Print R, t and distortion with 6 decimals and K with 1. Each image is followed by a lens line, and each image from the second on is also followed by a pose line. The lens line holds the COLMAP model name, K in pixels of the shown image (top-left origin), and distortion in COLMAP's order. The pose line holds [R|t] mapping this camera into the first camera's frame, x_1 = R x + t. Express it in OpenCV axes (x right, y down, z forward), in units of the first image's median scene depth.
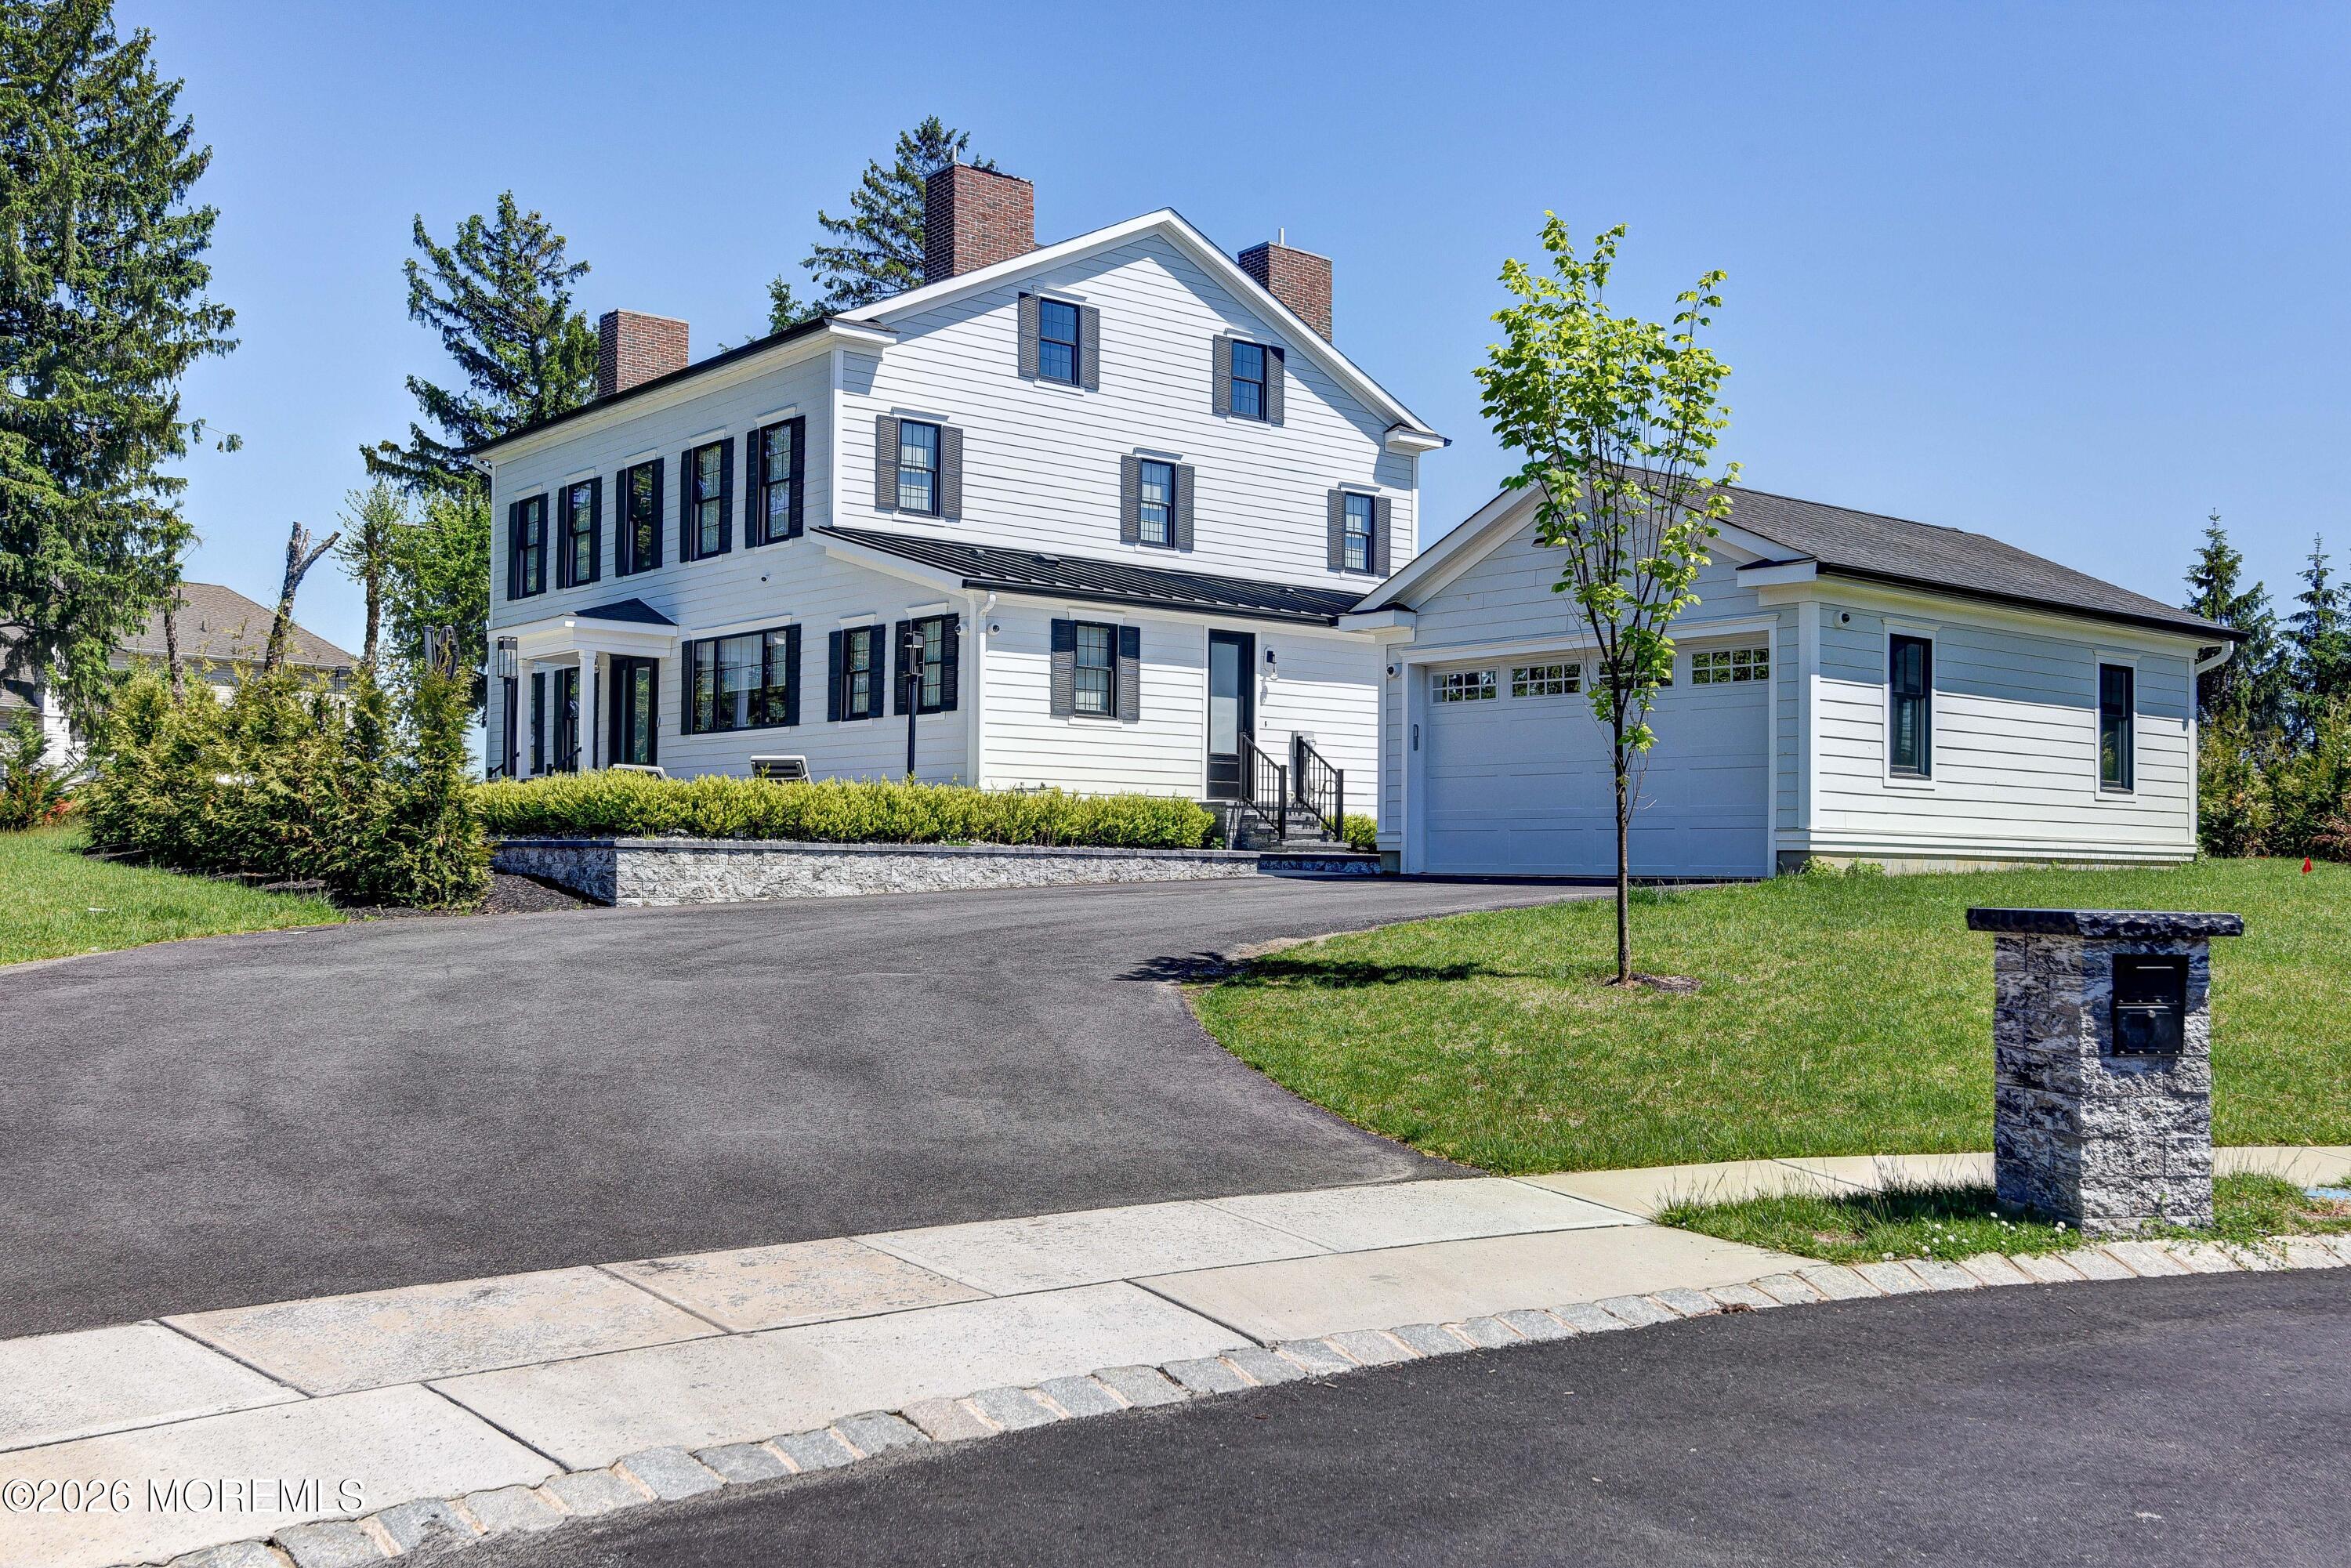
lens RADIAL K [[2171.6, 0, 1178.8], [0, 2171.6, 802.4], [0, 0, 1]] dist [0.006614, 0.000000]
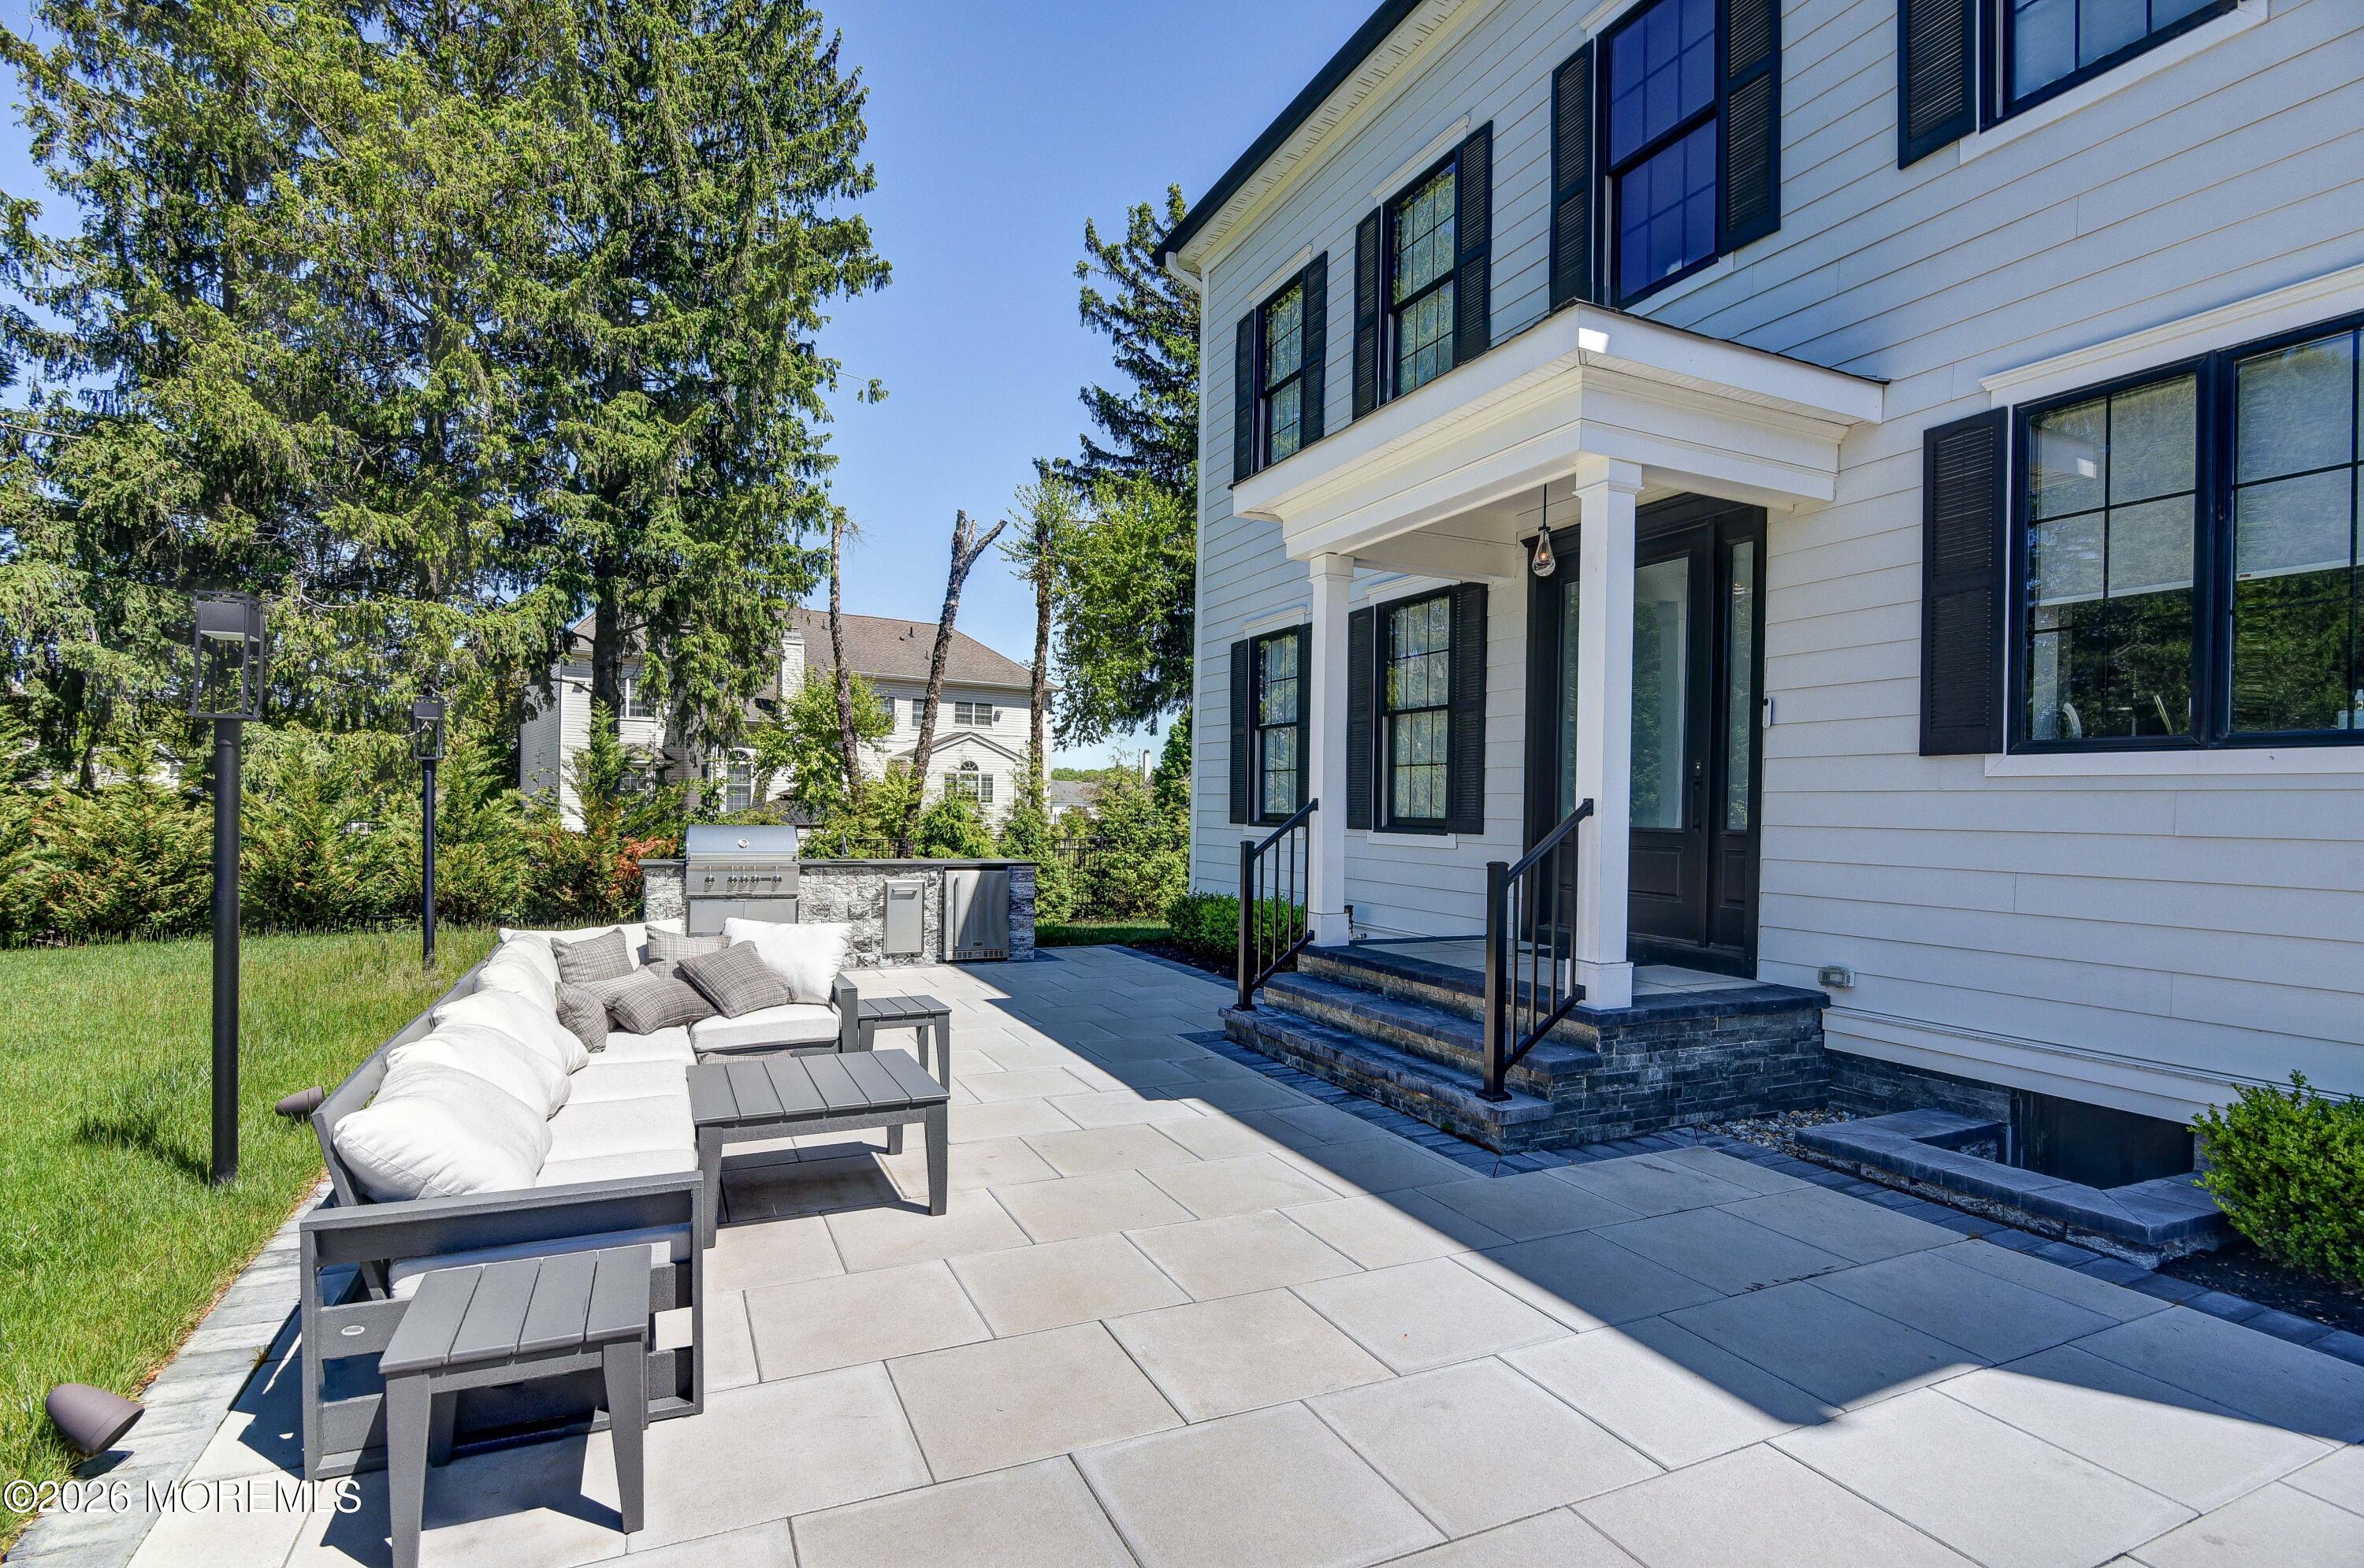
lens RADIAL K [[1168.9, 0, 1182.0], [0, 1168.9, 825.5], [0, 0, 1]] dist [-0.021440, -0.000140]
pose [[0.965580, 0.011203, -0.259864, -0.286151], [-0.000010, 0.999074, 0.043033, -0.028286], [0.260105, -0.041549, 0.964686, 0.831741]]
